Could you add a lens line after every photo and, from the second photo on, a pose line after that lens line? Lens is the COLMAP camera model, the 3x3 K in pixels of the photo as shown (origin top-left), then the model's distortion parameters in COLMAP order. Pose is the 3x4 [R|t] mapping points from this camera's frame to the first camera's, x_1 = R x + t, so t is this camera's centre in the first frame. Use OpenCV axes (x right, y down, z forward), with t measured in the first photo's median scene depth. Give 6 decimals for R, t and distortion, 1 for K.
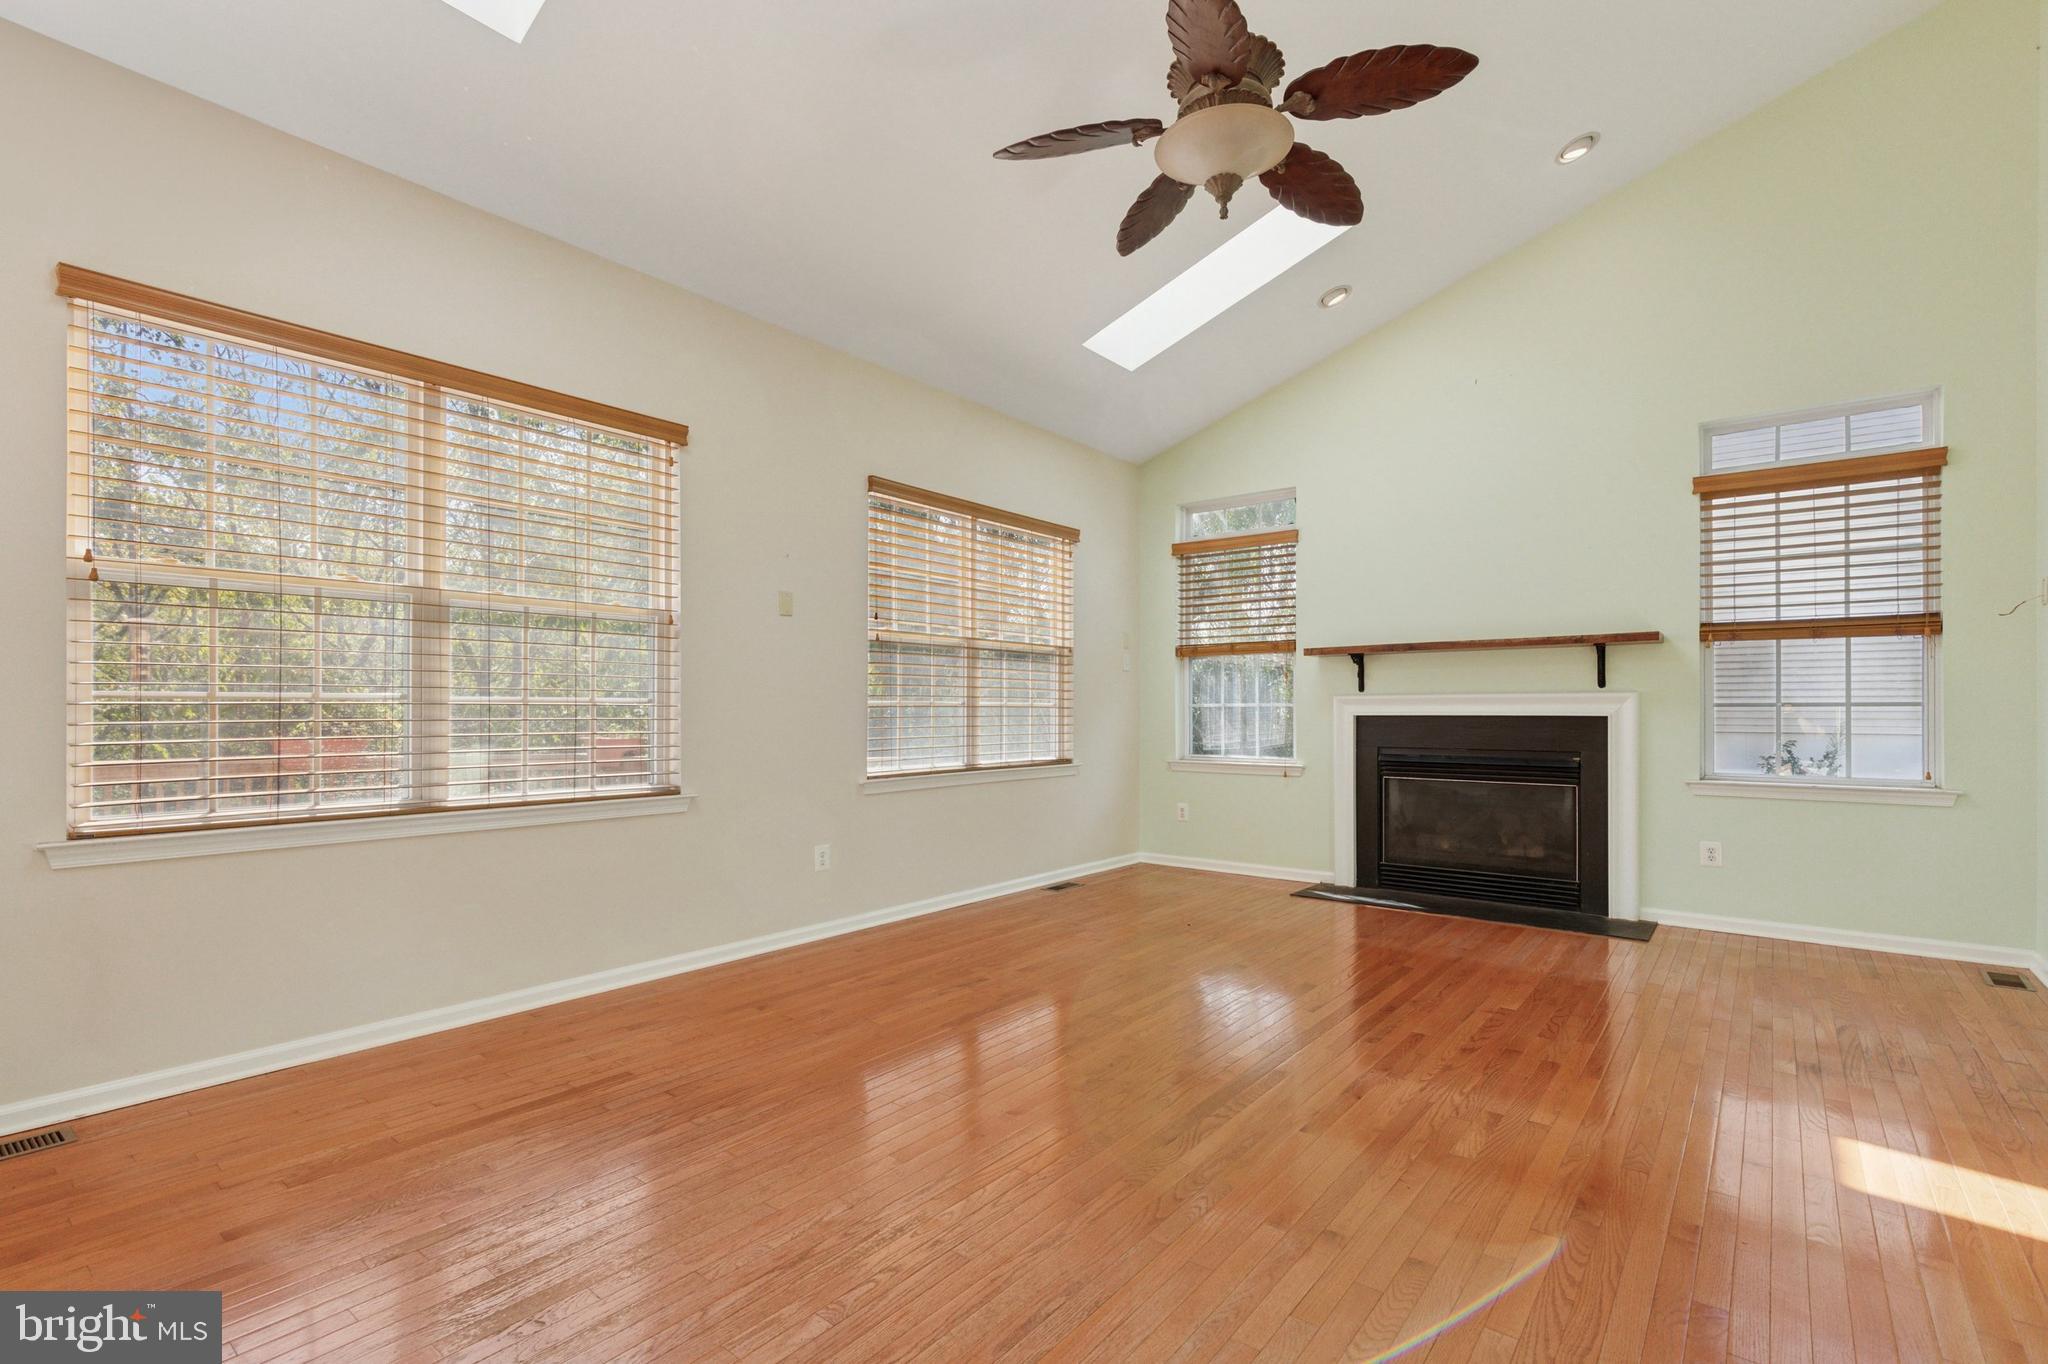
lens RADIAL K [[940.4, 0, 1001.7], [0, 940.4, 710.0], [0, 0, 1]] dist [0.008318, -0.000653]
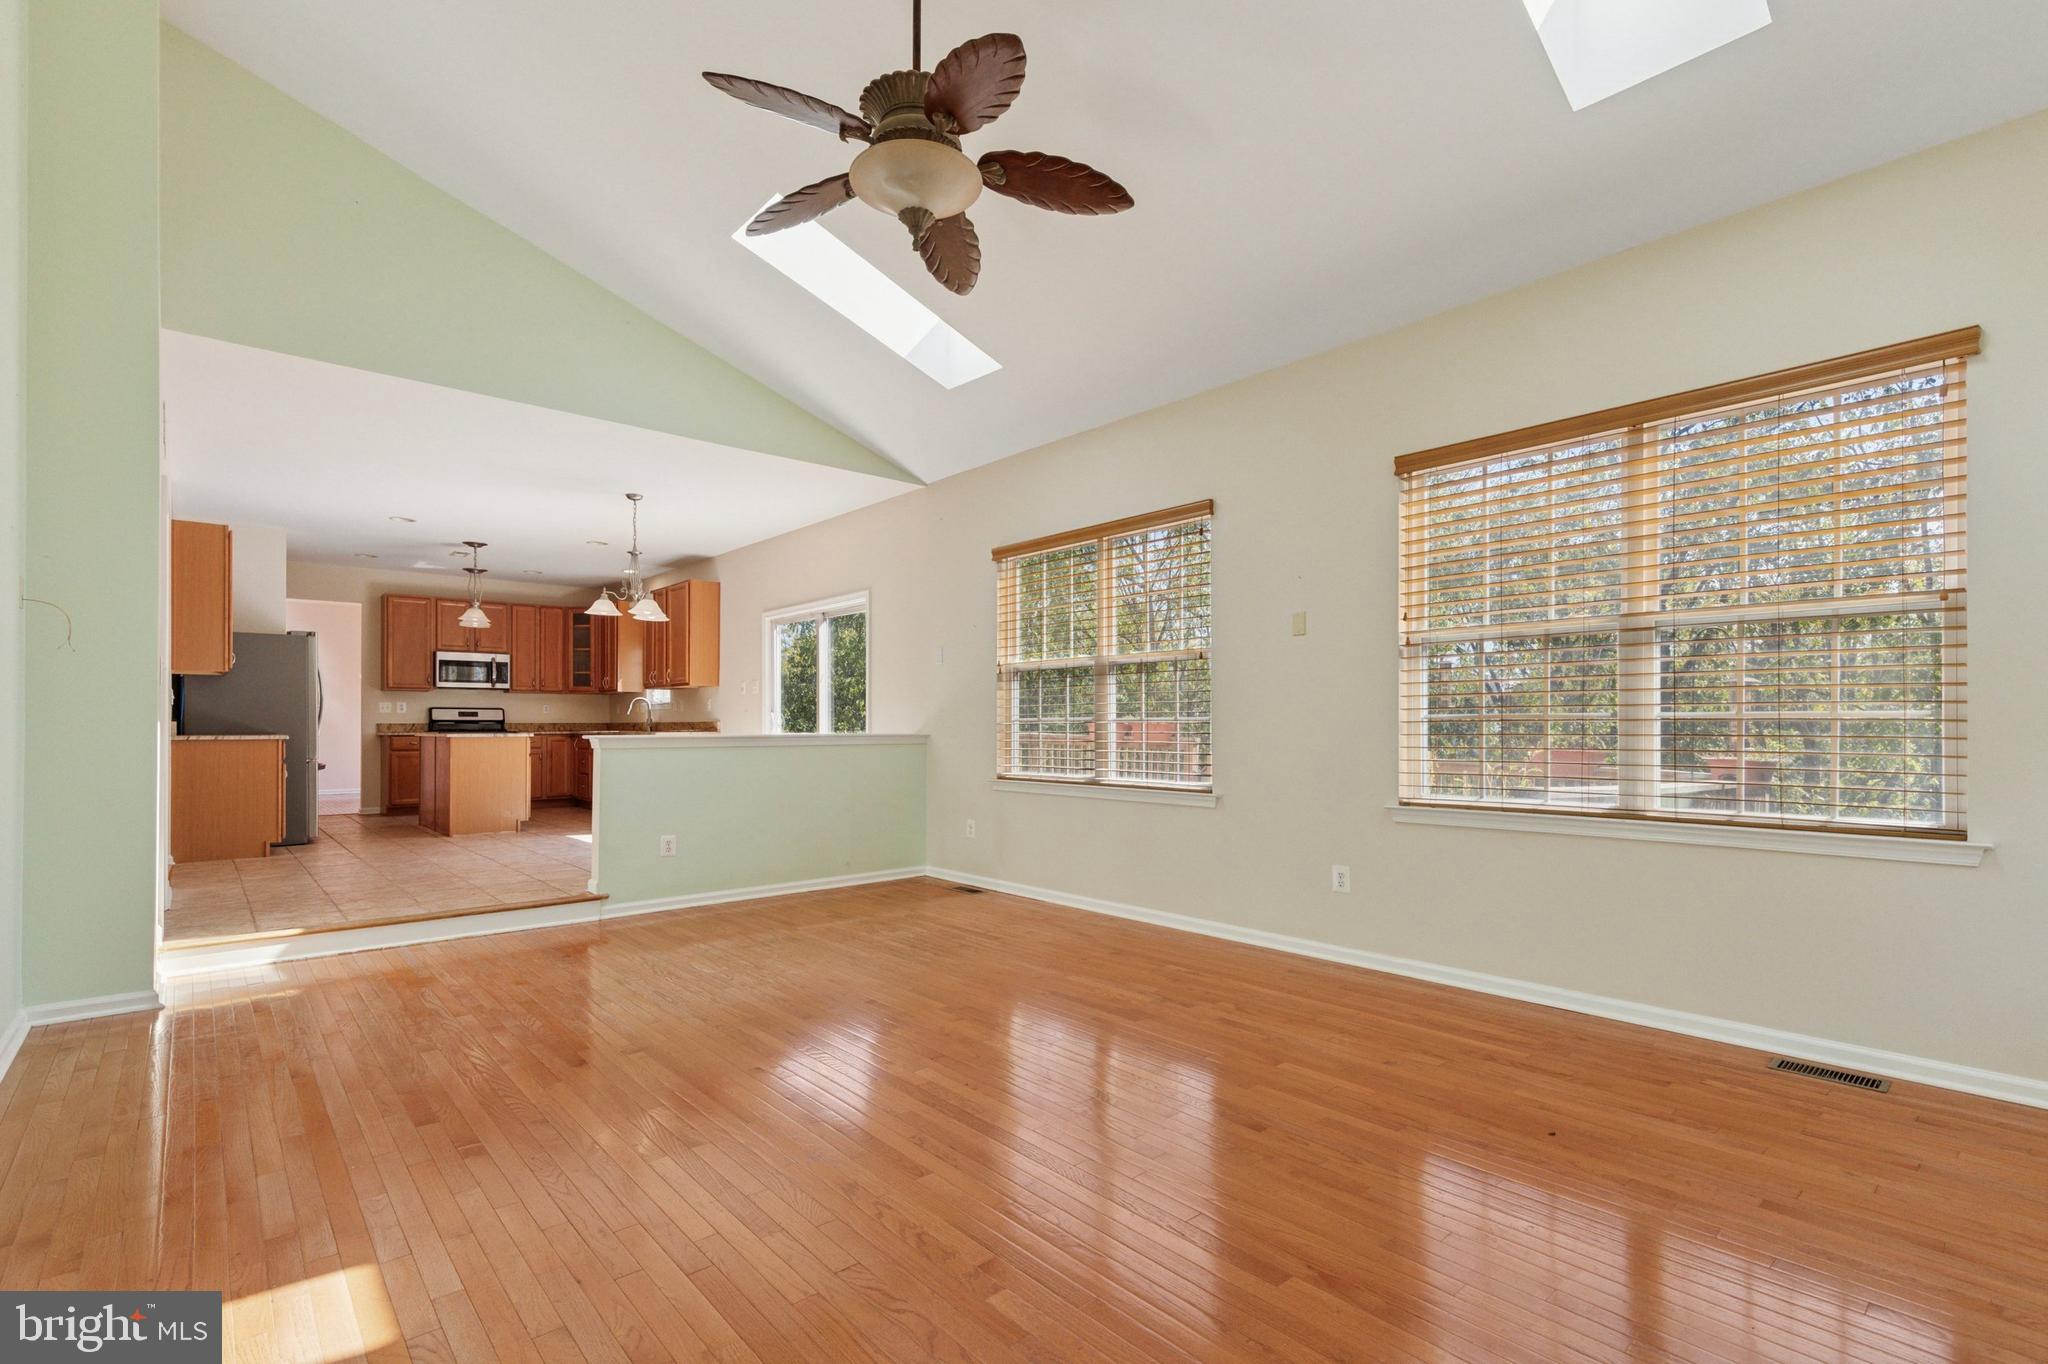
lens RADIAL K [[940.4, 0, 1055.5], [0, 940.4, 714.2], [0, 0, 1]] dist [0.008318, -0.000653]
pose [[-0.145988, -0.010424, -0.989231, 0.722362], [0.004434, 0.999928, -0.011191, -0.001715], [0.989276, -0.006020, -0.145931, 0.760586]]
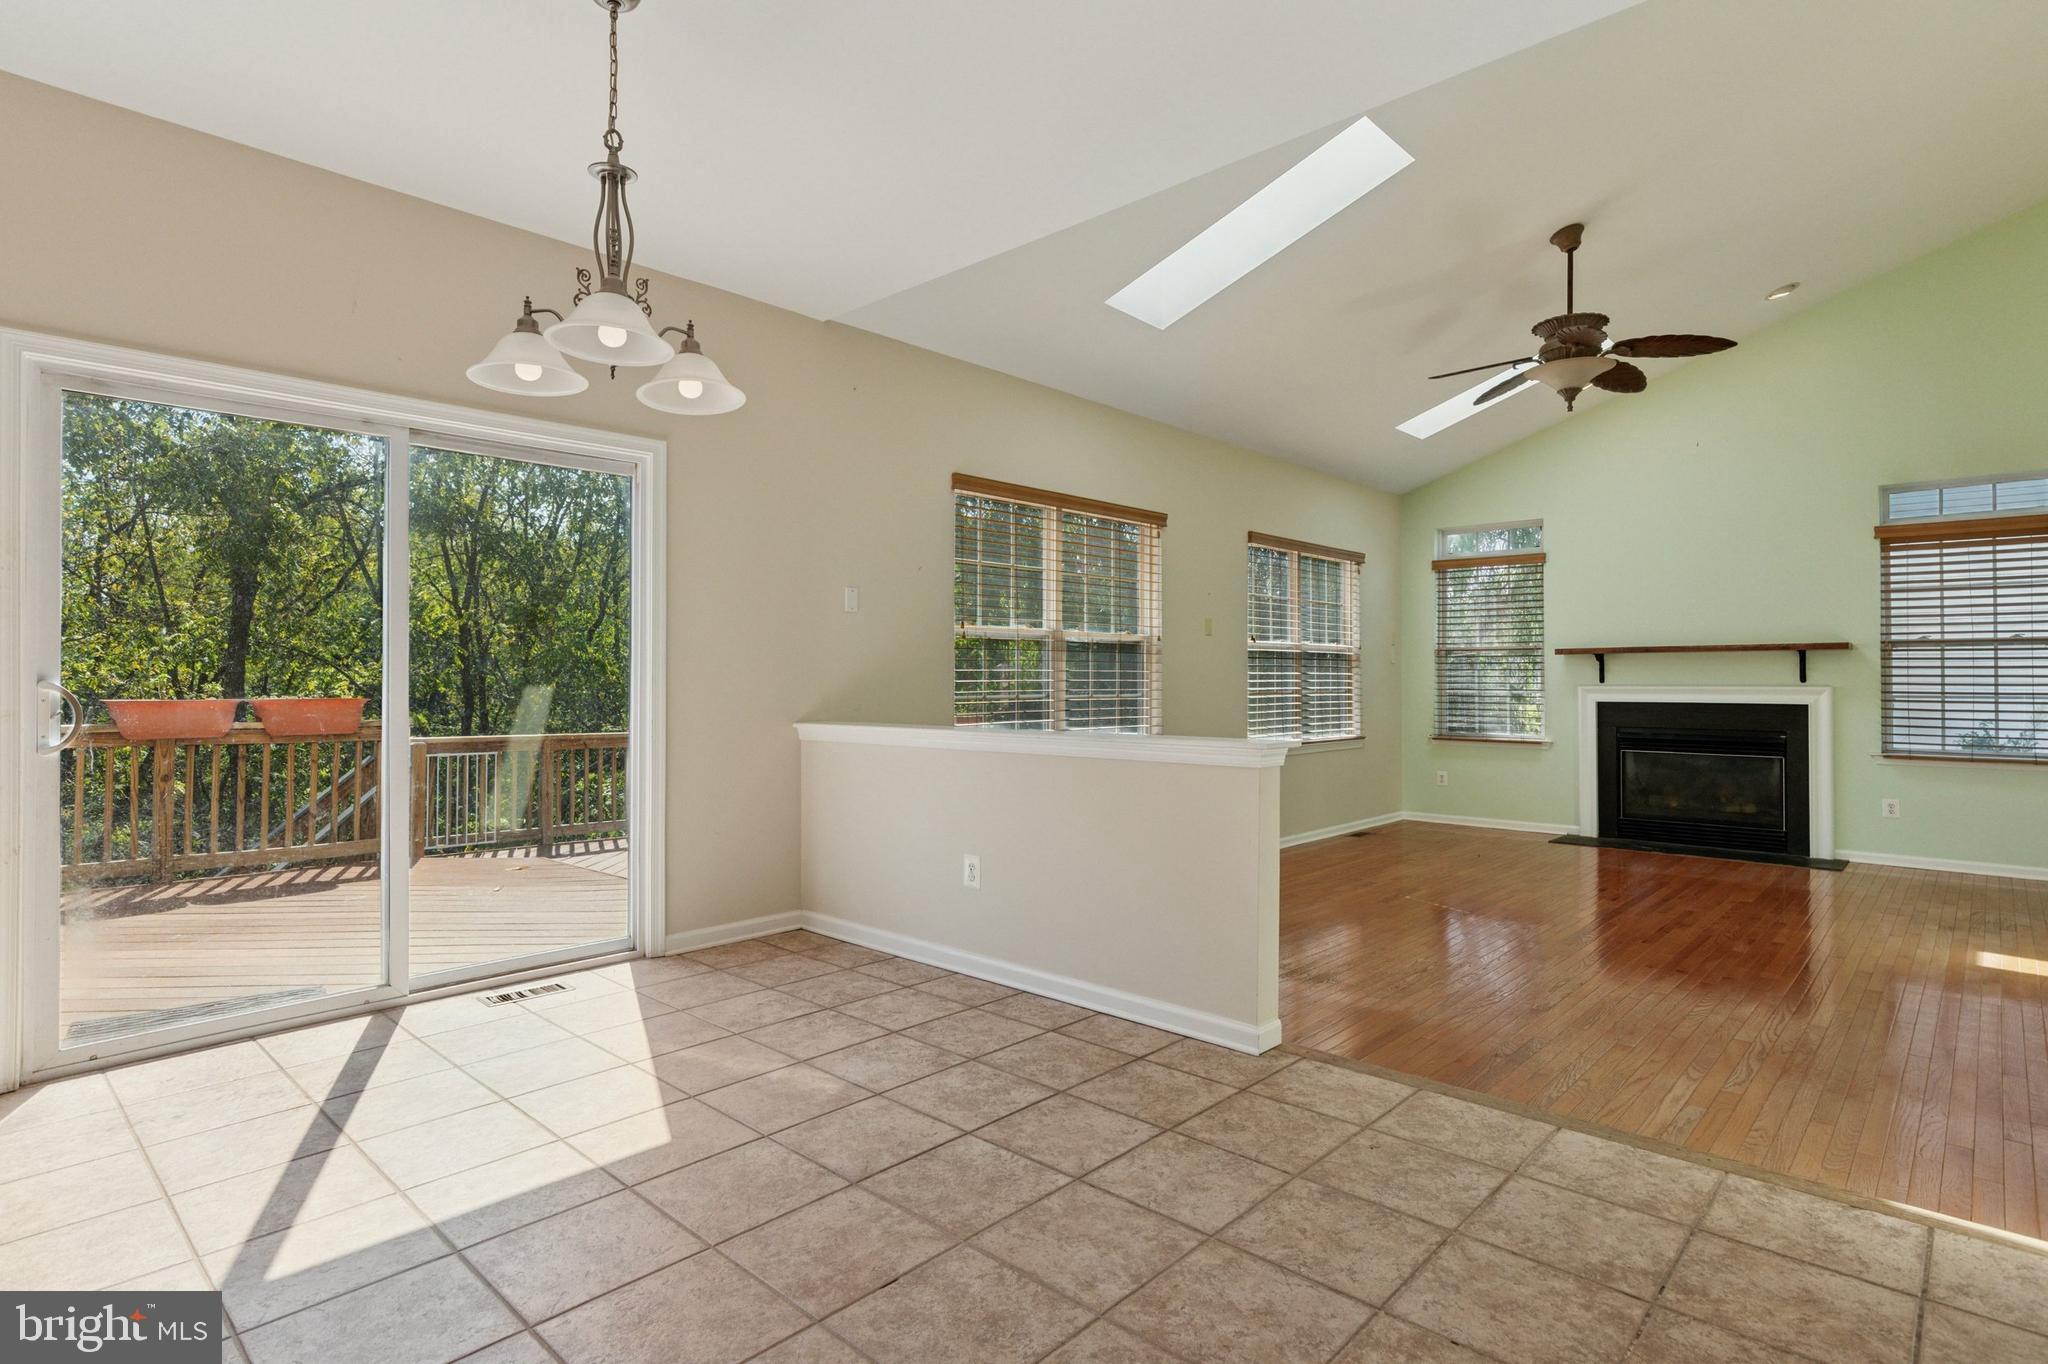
lens RADIAL K [[1037.3, 0, 1005.7], [0, 1037.3, 669.3], [0, 0, 1]] dist [0.002287, 0.001081]
pose [[0.997244, -0.000149, -0.074194, -0.372660], [-0.000494, 0.999962, -0.008659, -0.030184], [0.074193, 0.008672, 0.997206, -0.537708]]
